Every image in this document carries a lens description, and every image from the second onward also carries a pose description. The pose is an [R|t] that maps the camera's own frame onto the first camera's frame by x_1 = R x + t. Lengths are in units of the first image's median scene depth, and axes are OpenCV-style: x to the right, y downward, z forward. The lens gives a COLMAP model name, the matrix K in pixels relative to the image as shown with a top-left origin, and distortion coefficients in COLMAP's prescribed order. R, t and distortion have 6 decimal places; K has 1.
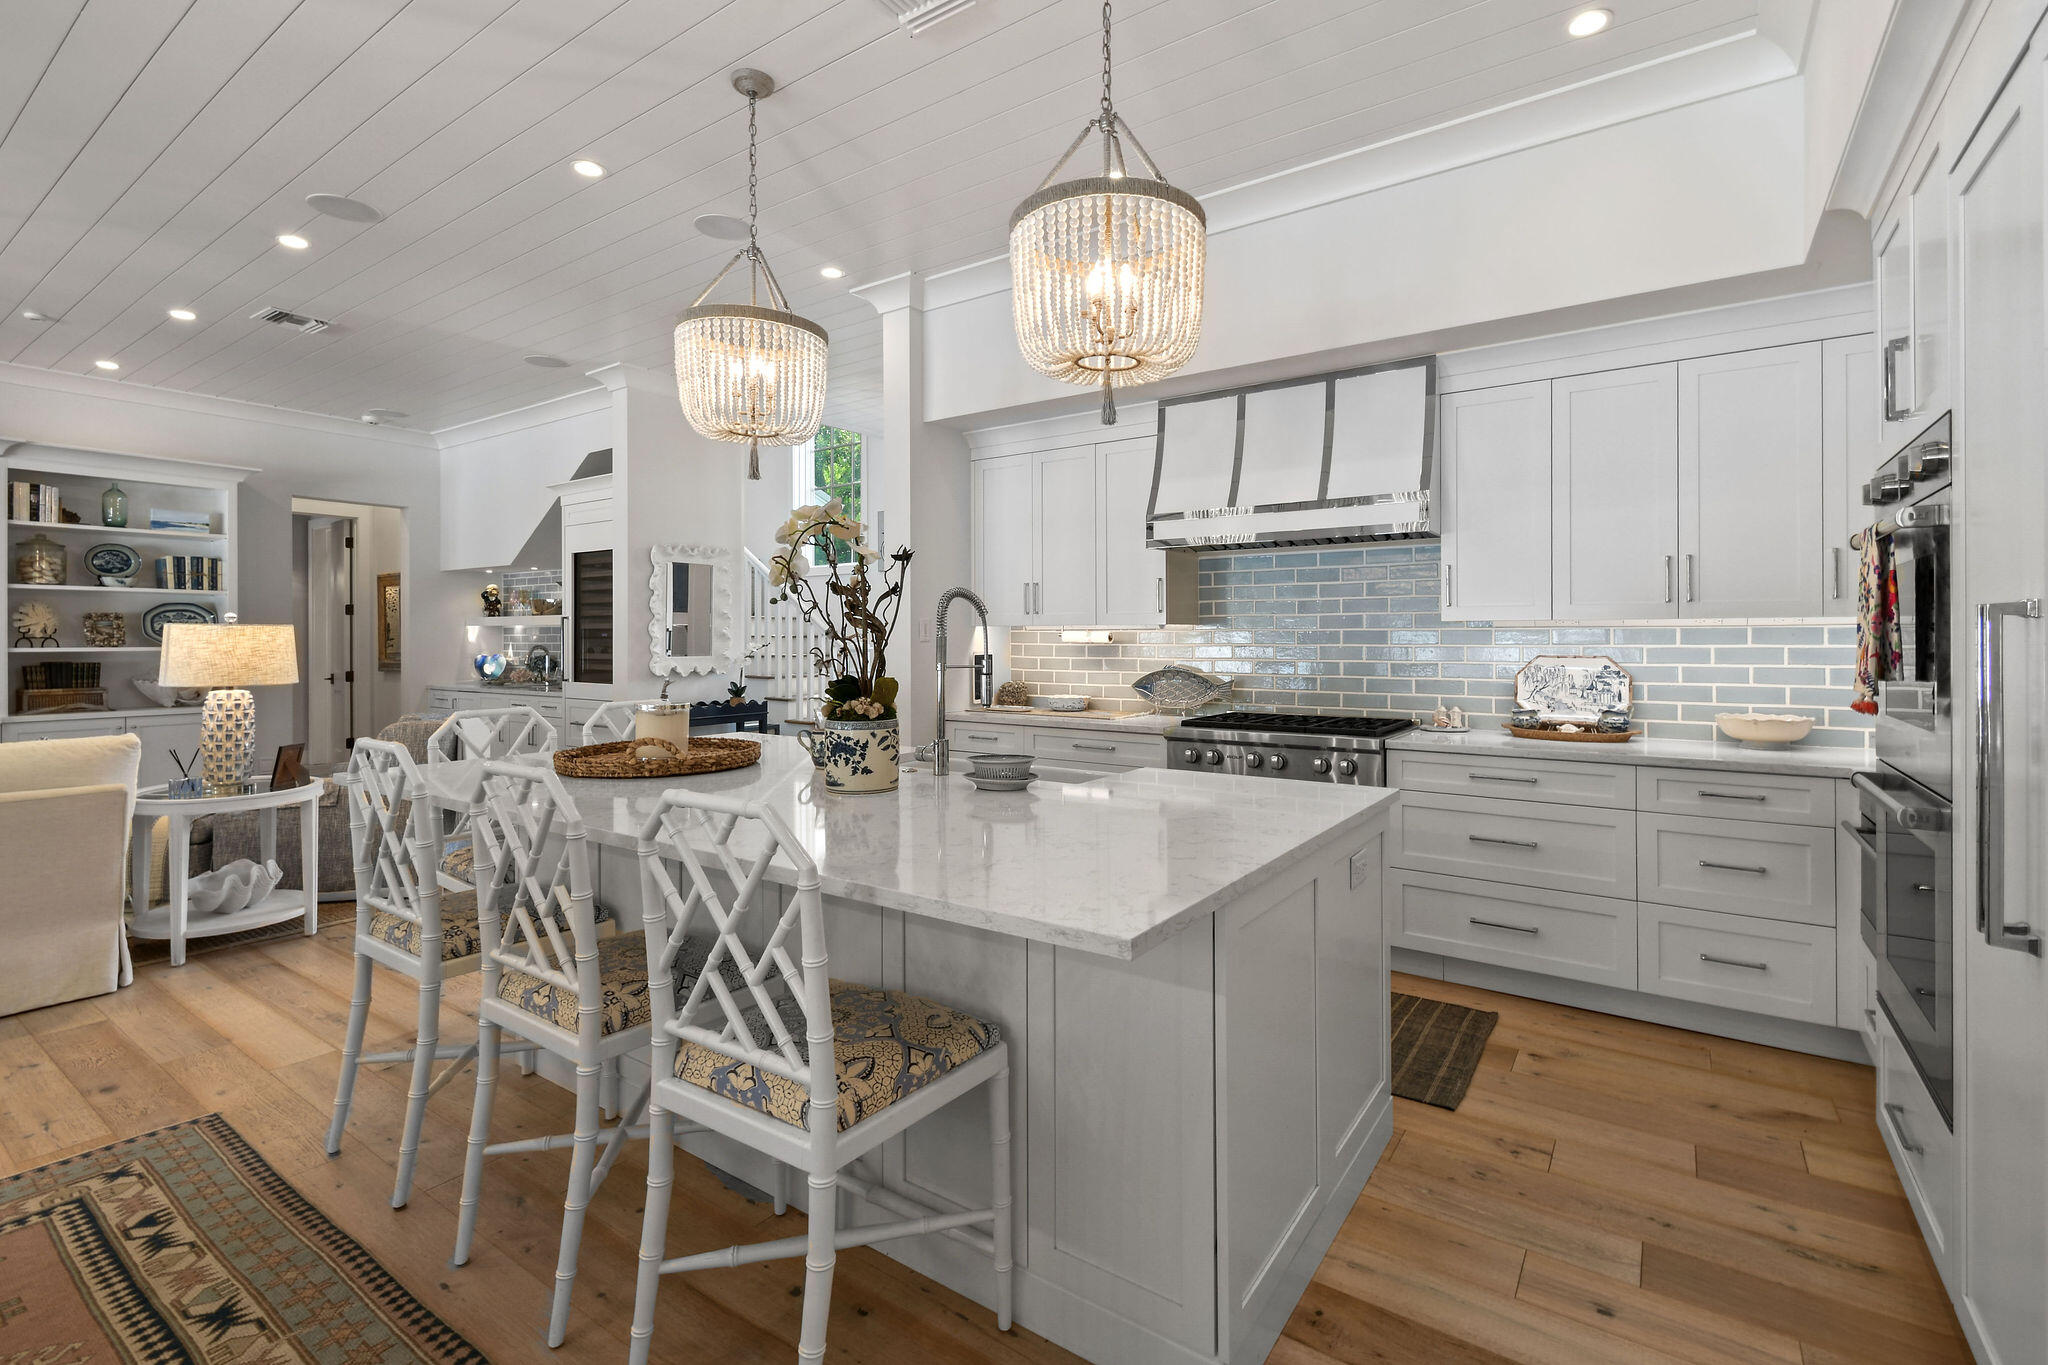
lens RADIAL K [[923.8, 0, 1037.5], [0, 923.8, 641.9], [0, 0, 1]] dist [0.001943, -0.002156]
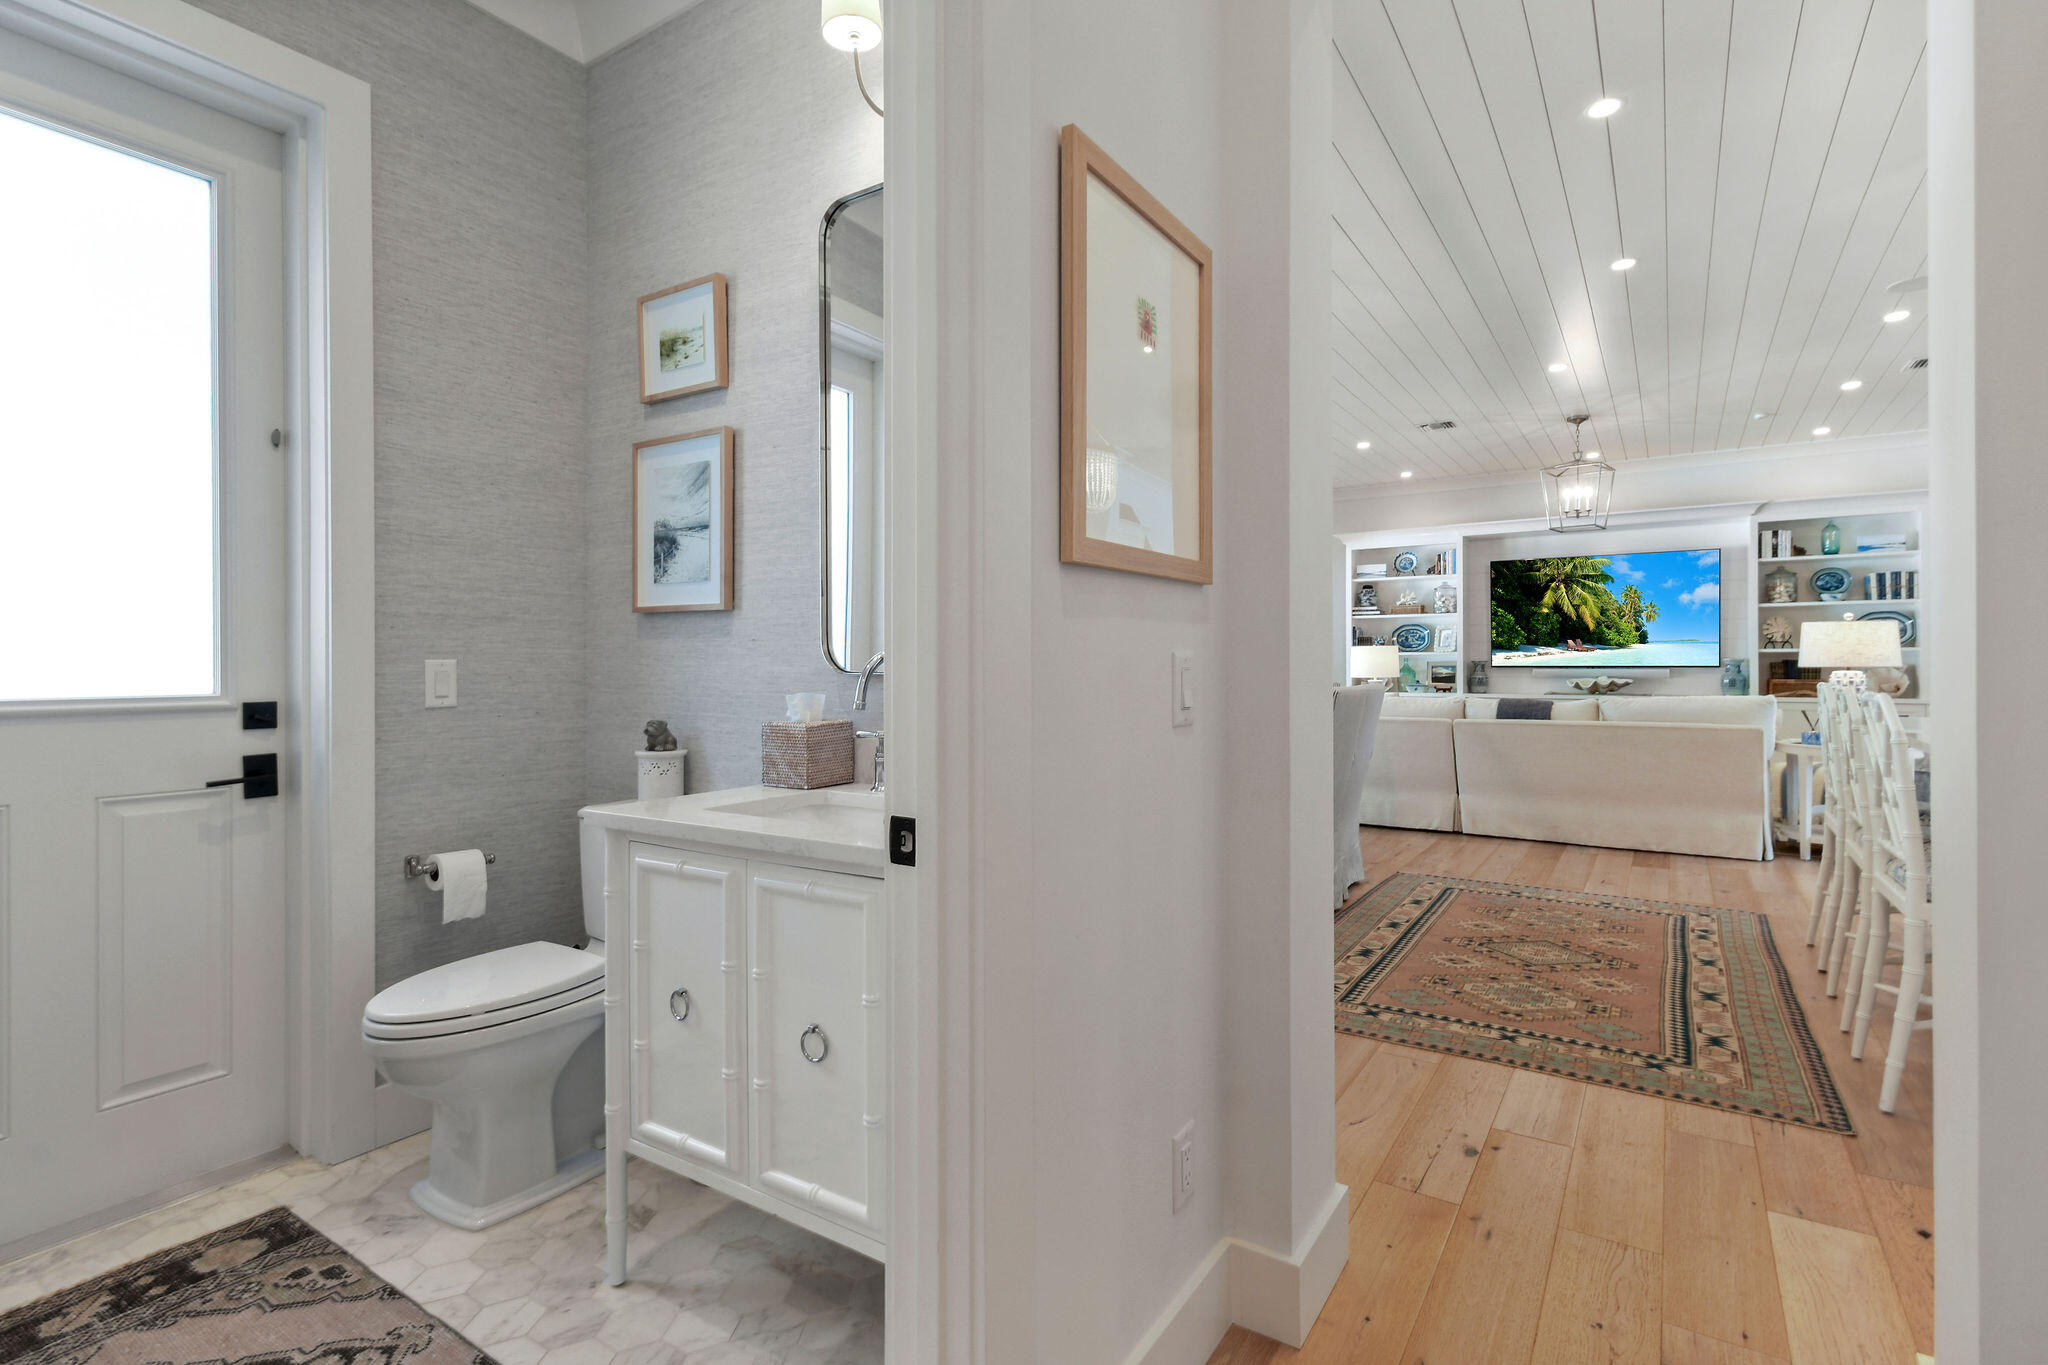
lens RADIAL K [[973.8, 0, 1027.4], [0, 973.8, 660.9], [0, 0, 1]] dist [0.003830, 0.000826]
pose [[0.019163, -0.002098, -0.999814, 0.364059], [-0.000360, 0.999998, -0.002105, 0.028579], [0.999816, 0.000401, 0.019162, -0.153004]]
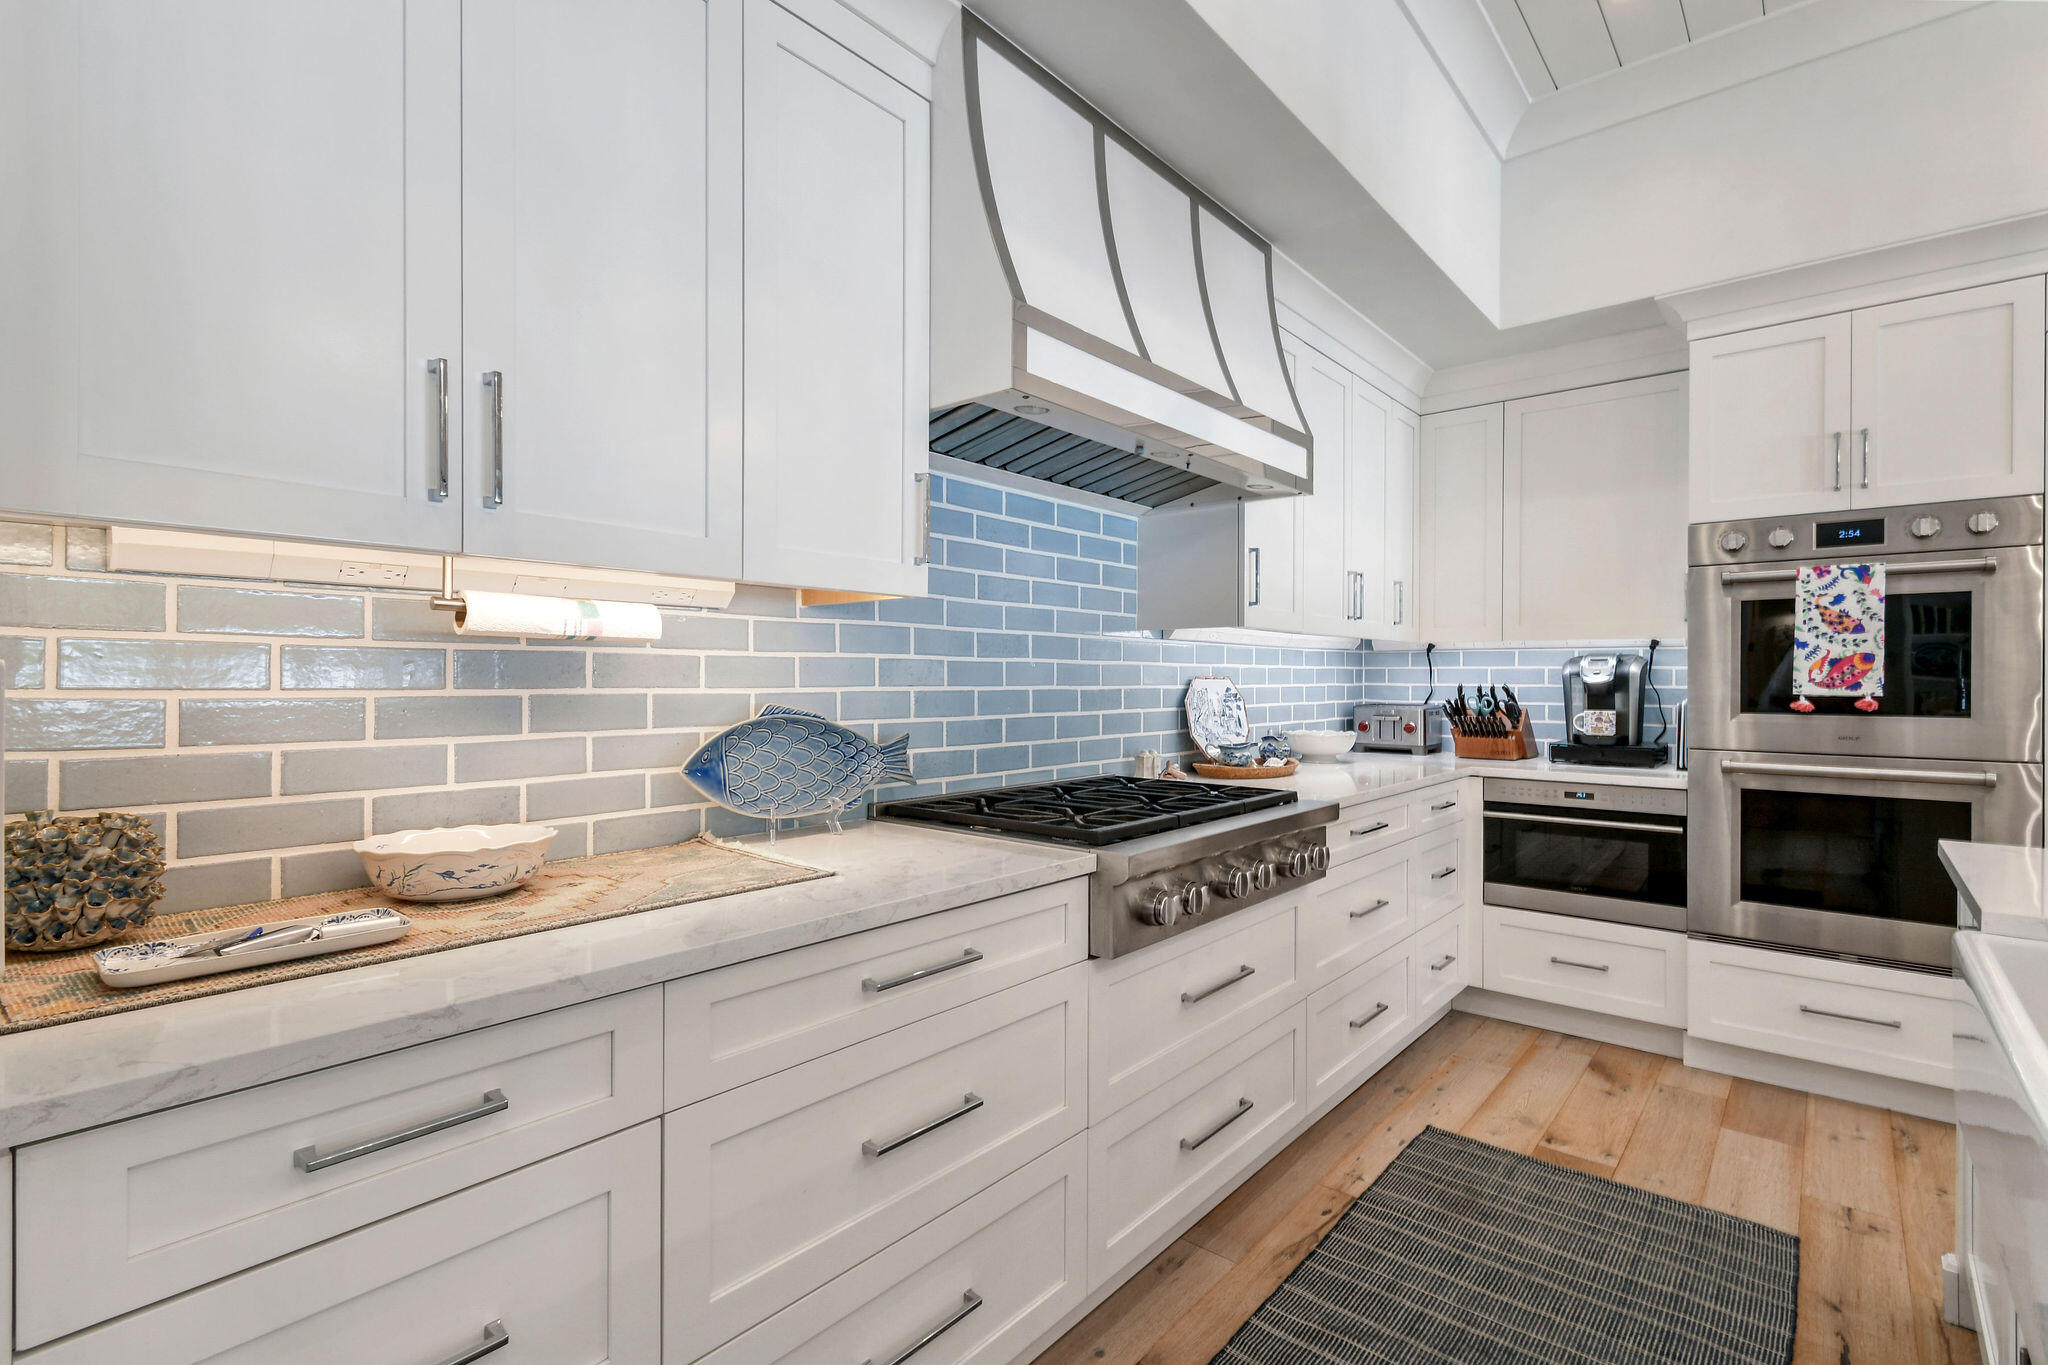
lens RADIAL K [[945.9, 0, 1025.6], [0, 945.9, 680.6], [0, 0, 1]] dist [0.003310, -0.000730]
pose [[0.104648, 0.000998, 0.994509, -0.193131], [0.000413, 0.999999, -0.001047, 0.012742], [-0.994509, 0.000520, 0.104647, 0.705006]]
